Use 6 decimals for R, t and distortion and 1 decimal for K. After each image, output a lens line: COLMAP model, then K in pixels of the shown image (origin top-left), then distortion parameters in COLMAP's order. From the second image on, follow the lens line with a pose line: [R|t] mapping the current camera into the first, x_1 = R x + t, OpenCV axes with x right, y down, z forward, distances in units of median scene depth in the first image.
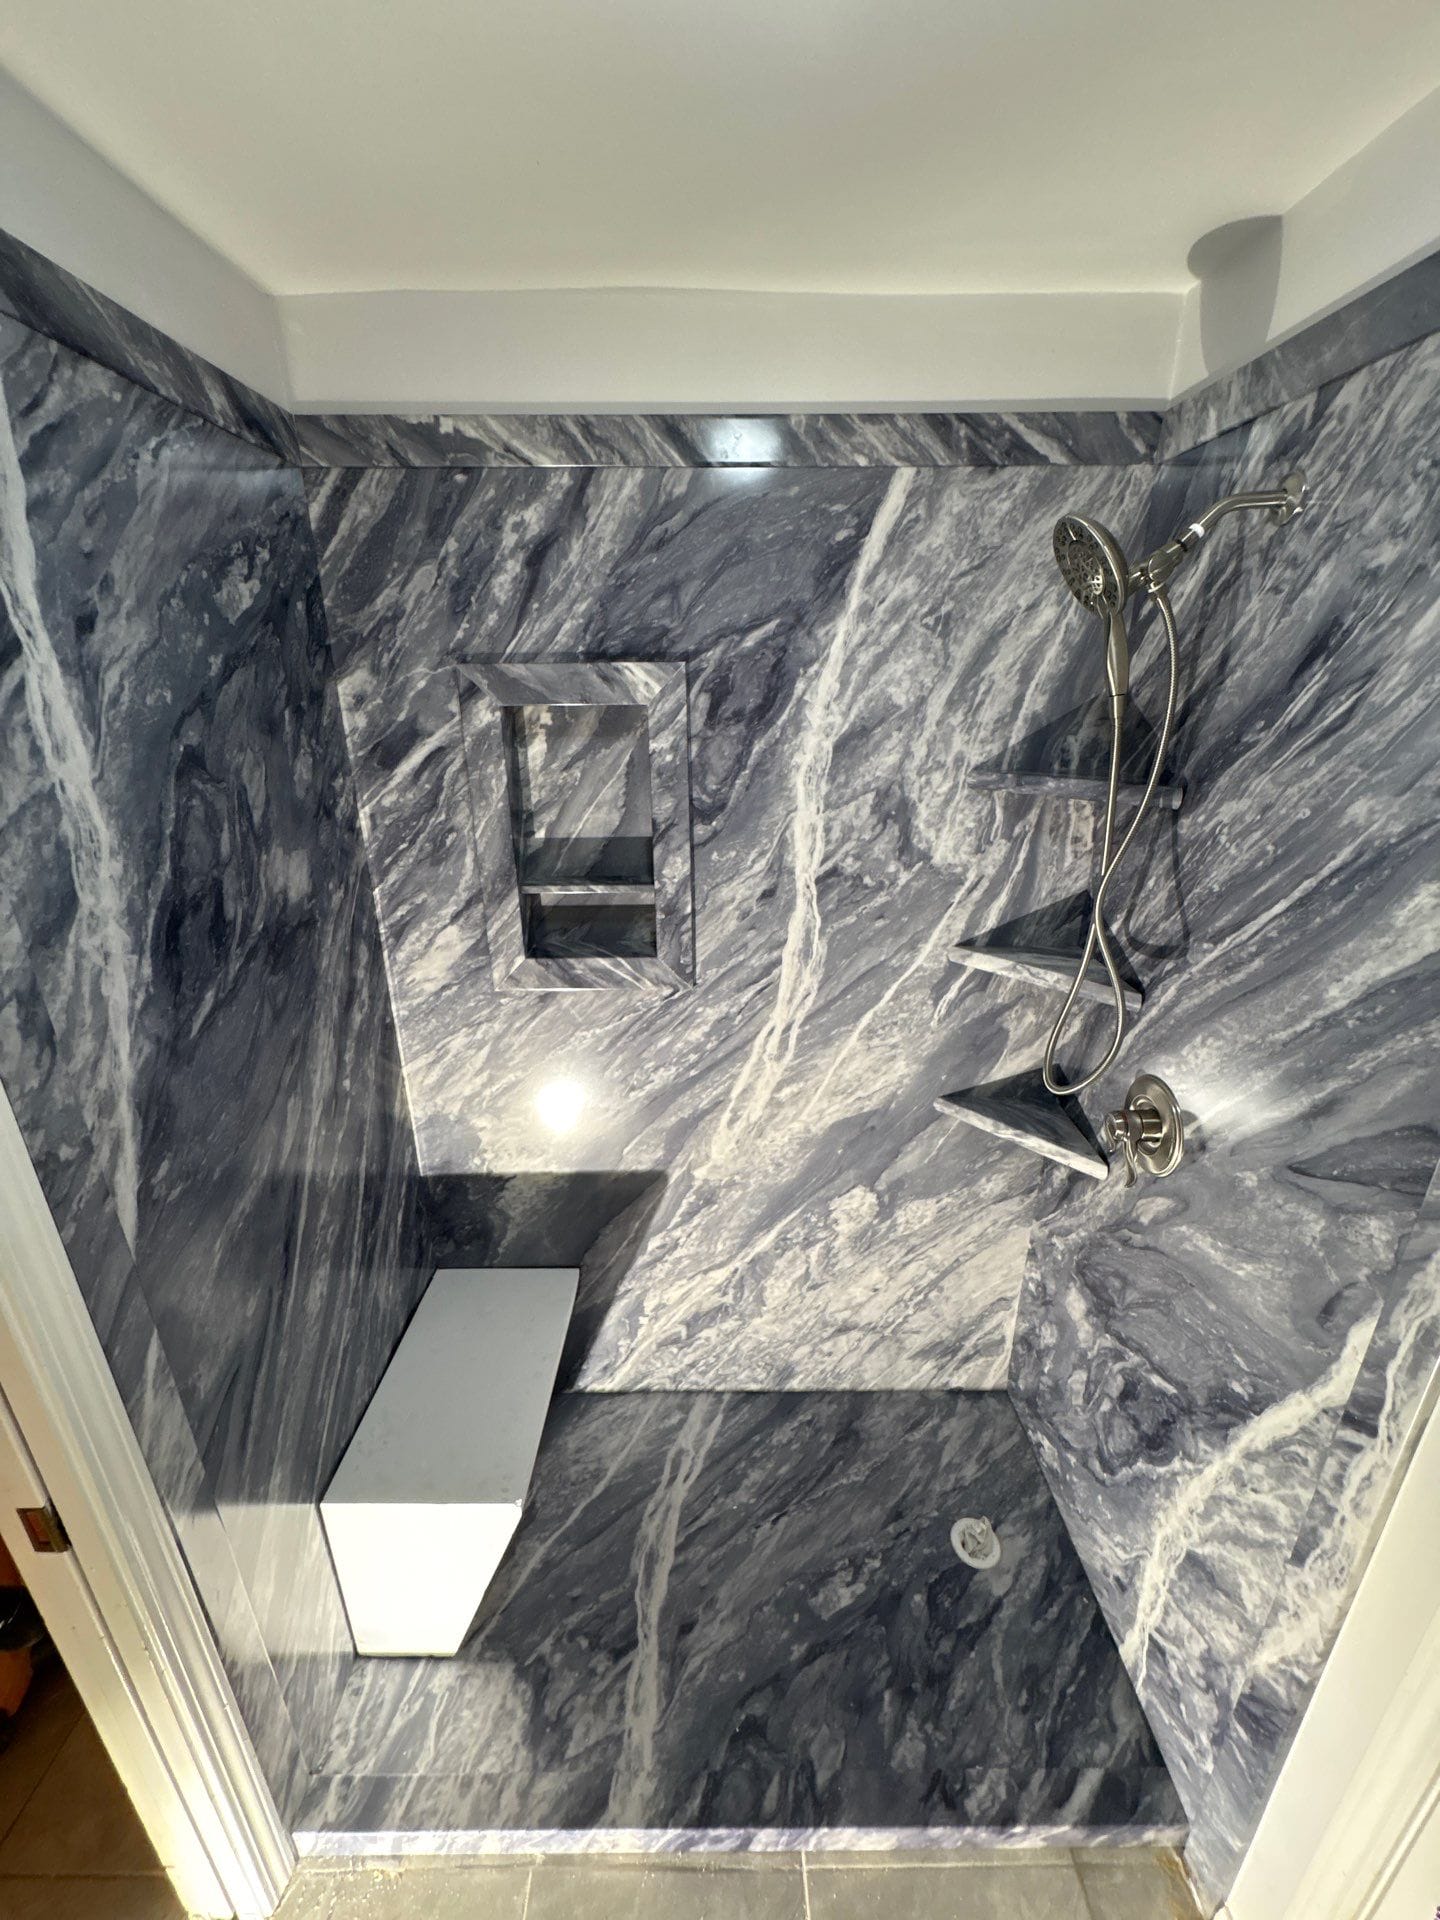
lens RADIAL K [[768.5, 0, 720.9], [0, 768.5, 965.2], [0, 0, 1]] dist [0.002111, 0.000191]
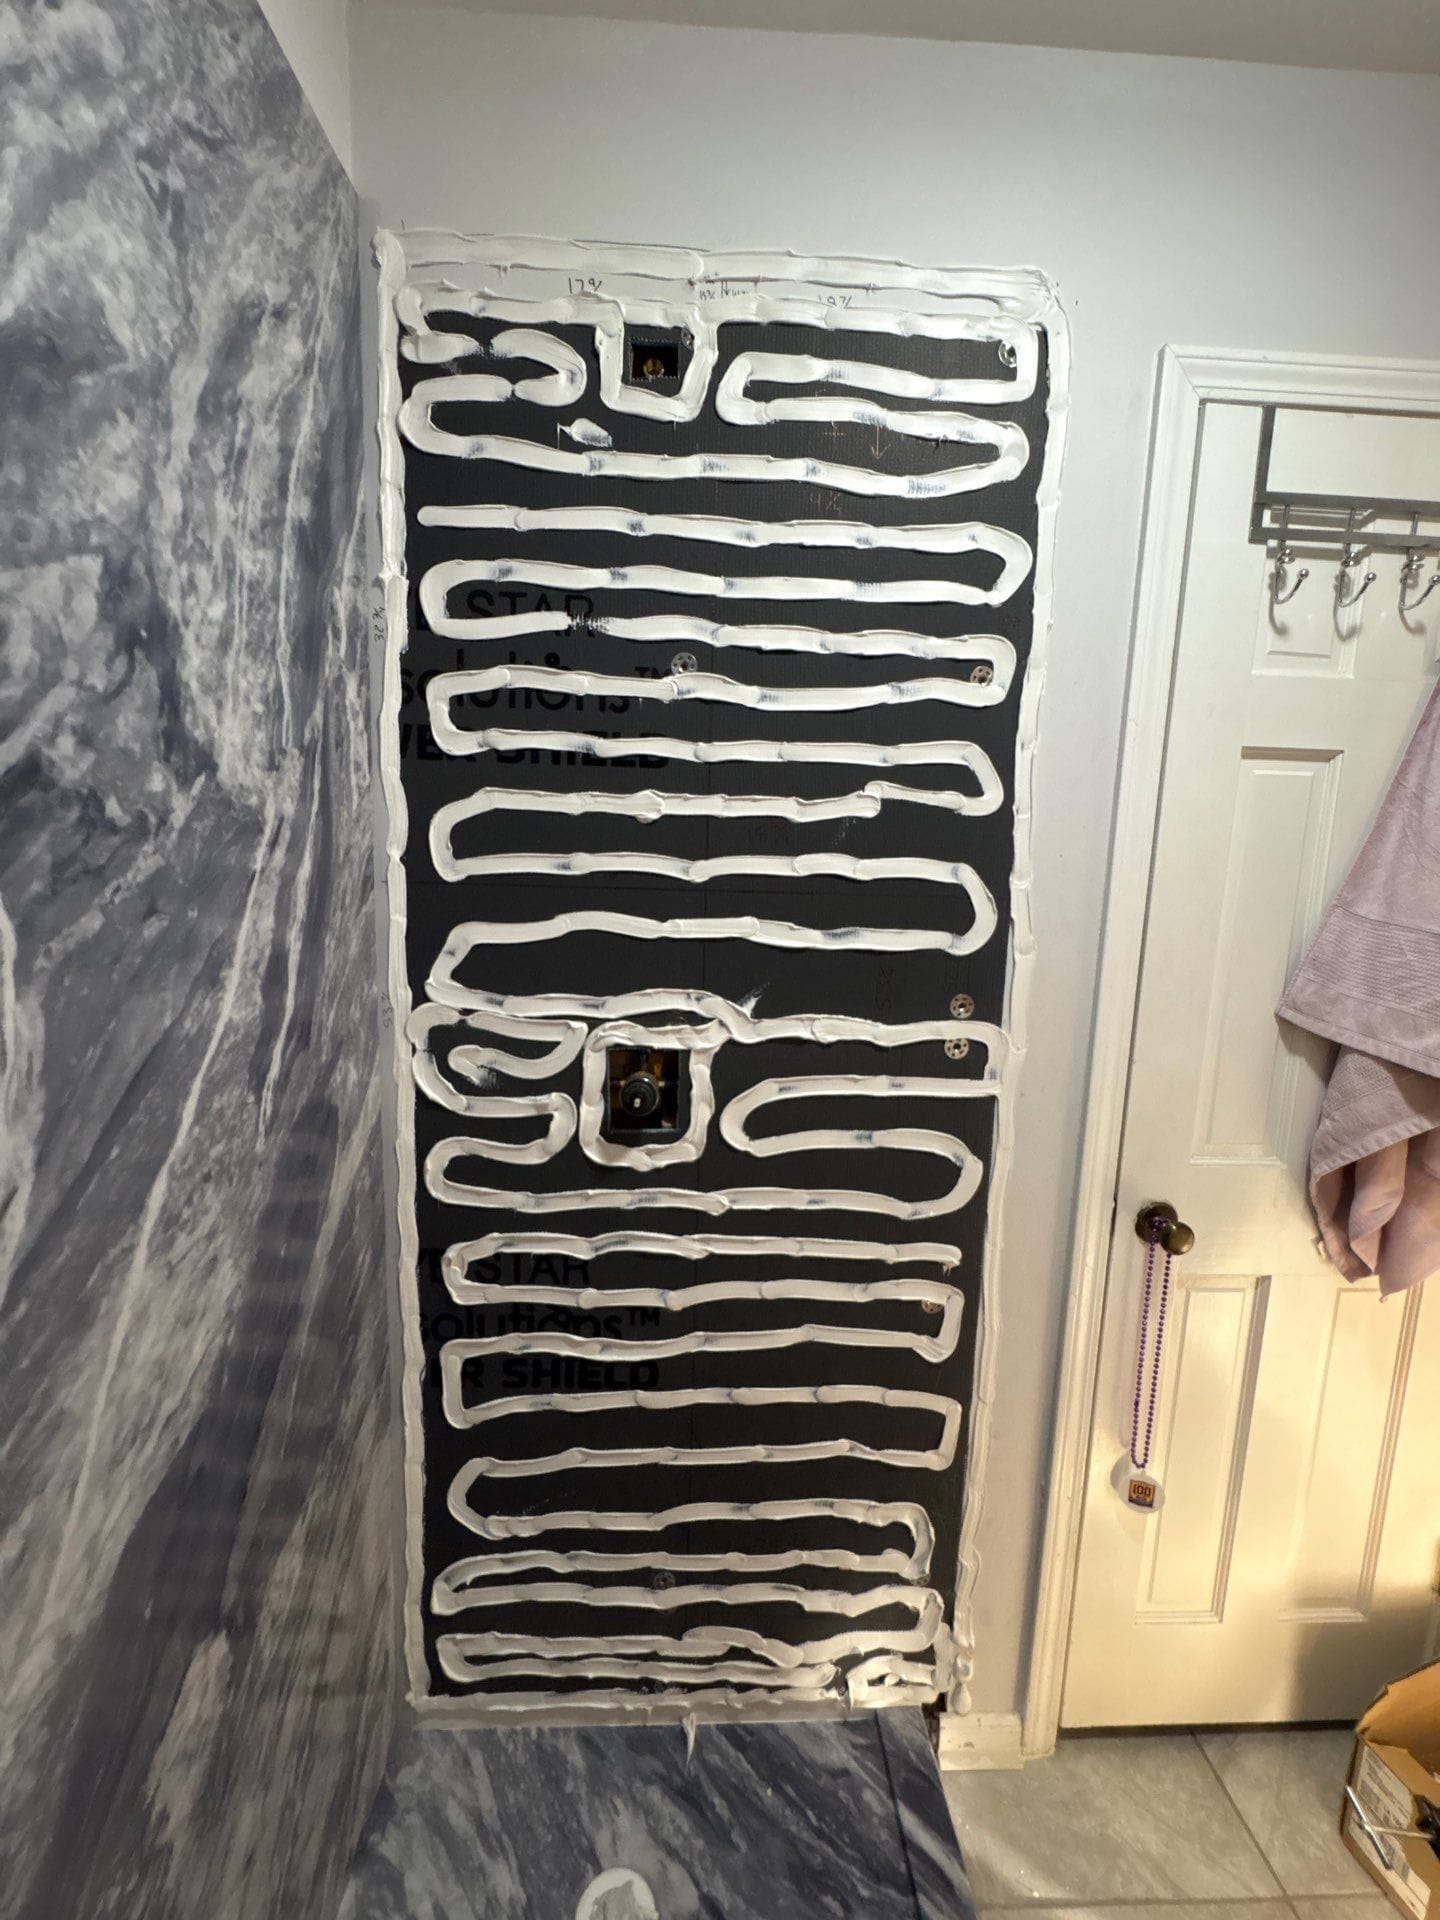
lens RADIAL K [[768.5, 0, 721.8], [0, 768.5, 964.5], [0, 0, 1]] dist [0.002111, 0.000191]
pose [[-0.034940, -0.123919, 0.991677, -0.201159], [0.320513, 0.938479, 0.128564, 0.004679], [-0.946600, 0.322337, 0.006927, 0.789110]]
